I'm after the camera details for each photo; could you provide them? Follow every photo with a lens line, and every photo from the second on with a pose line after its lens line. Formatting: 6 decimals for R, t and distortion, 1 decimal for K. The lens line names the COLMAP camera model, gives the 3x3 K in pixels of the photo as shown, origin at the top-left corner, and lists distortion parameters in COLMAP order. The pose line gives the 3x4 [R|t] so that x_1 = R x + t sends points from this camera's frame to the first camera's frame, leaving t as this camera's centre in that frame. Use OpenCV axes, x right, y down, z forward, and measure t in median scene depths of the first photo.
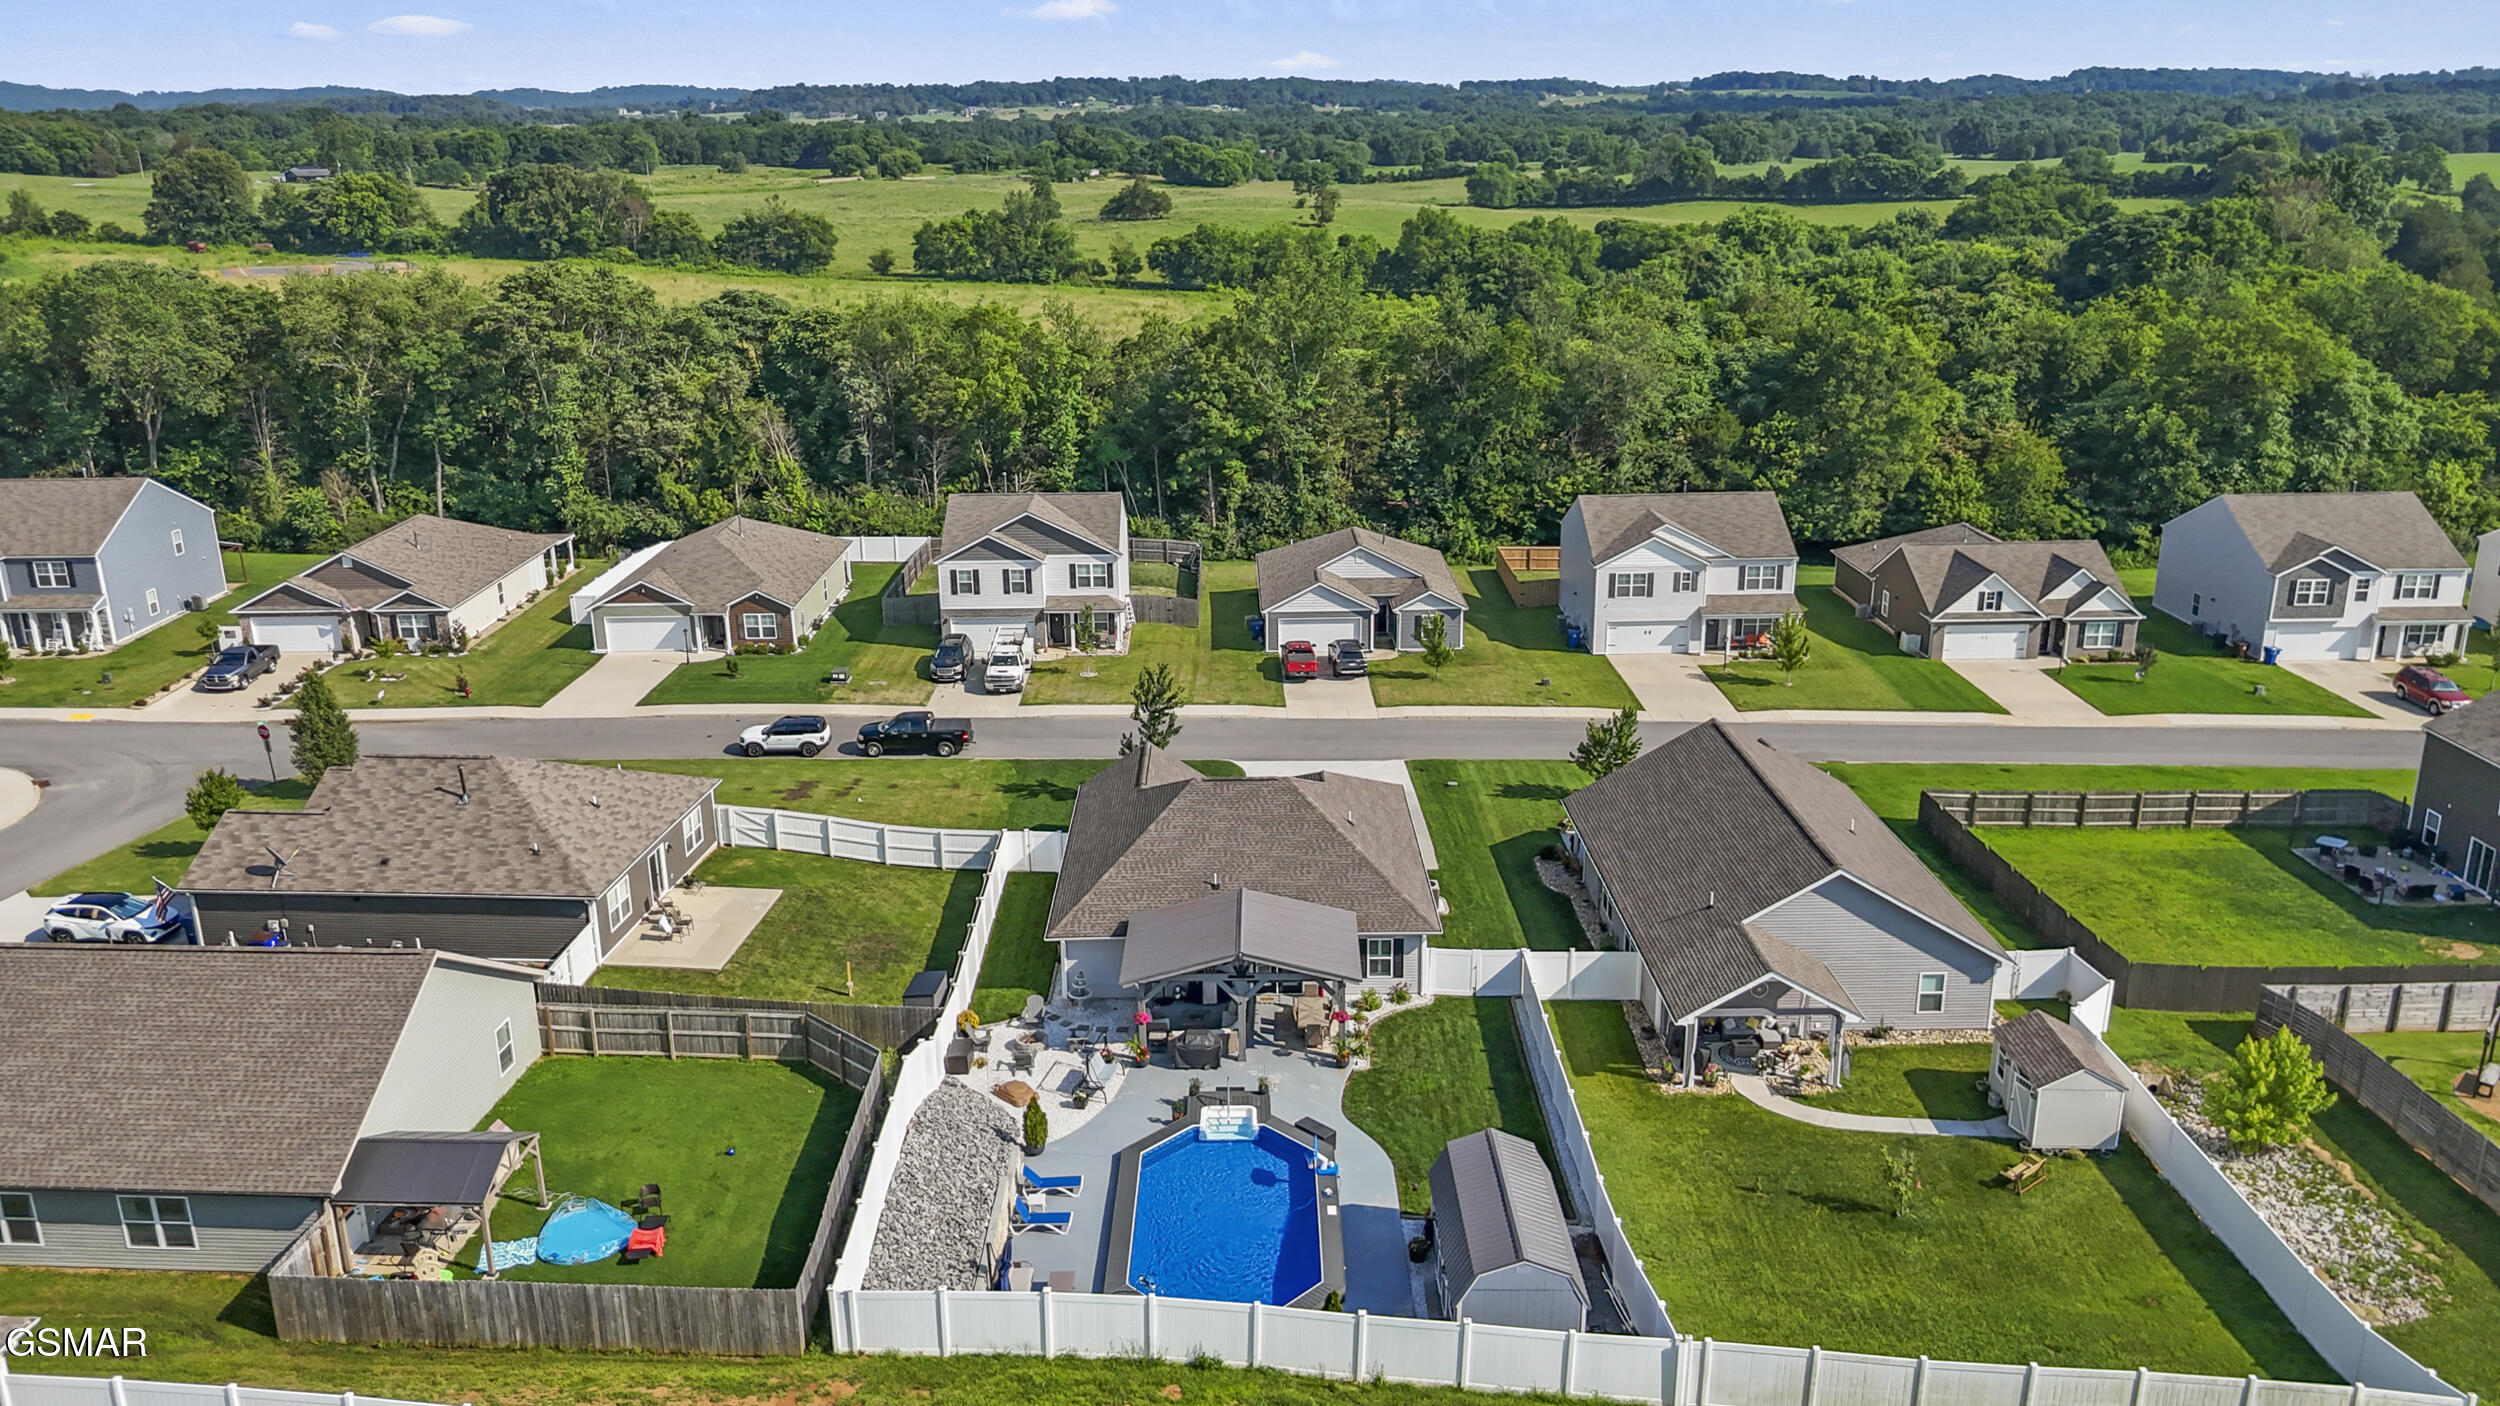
lens RADIAL K [[1849.9, 0, 1259.2], [0, 1849.9, 720.0], [0, 0, 1]] dist [0.069265, -0.060553]
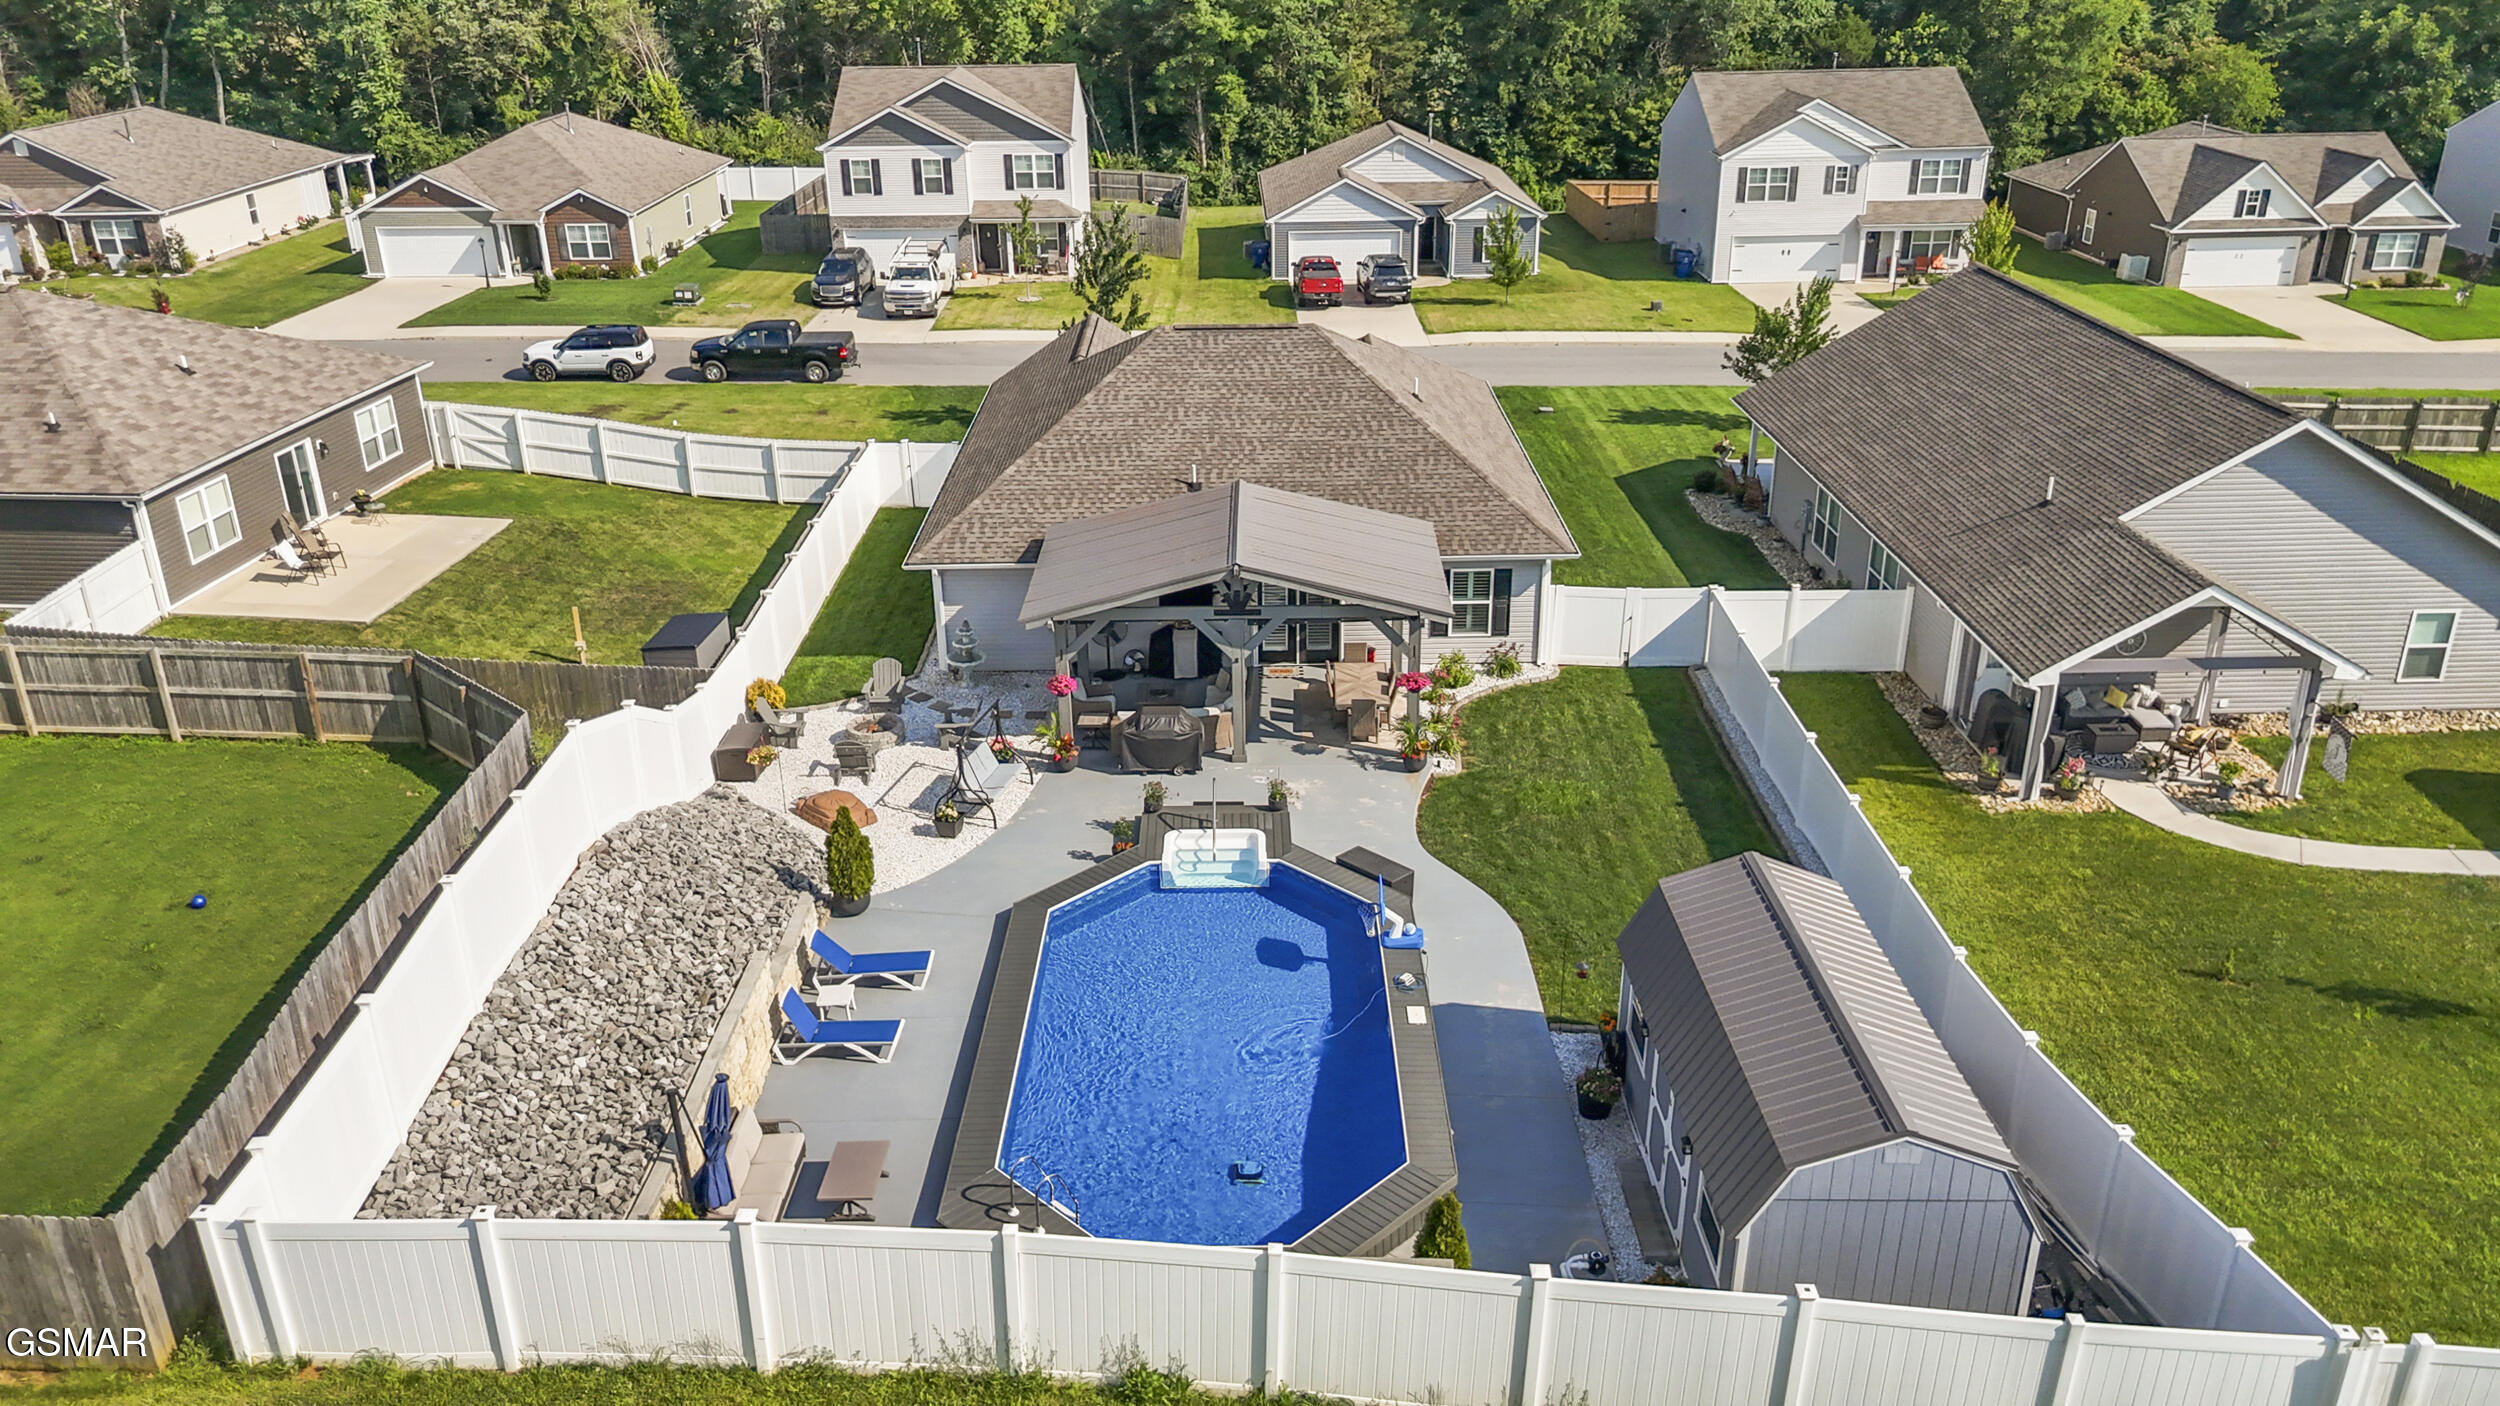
lens RADIAL K [[1849.9, 0, 1252.0], [0, 1849.9, 716.9], [0, 0, 1]] dist [0.069265, -0.060553]
pose [[0.999988, -0.002044, -0.004368, -0.002136], [0.002477, 0.994820, 0.101619, 0.088233], [0.004137, -0.101628, 0.994814, 0.339419]]
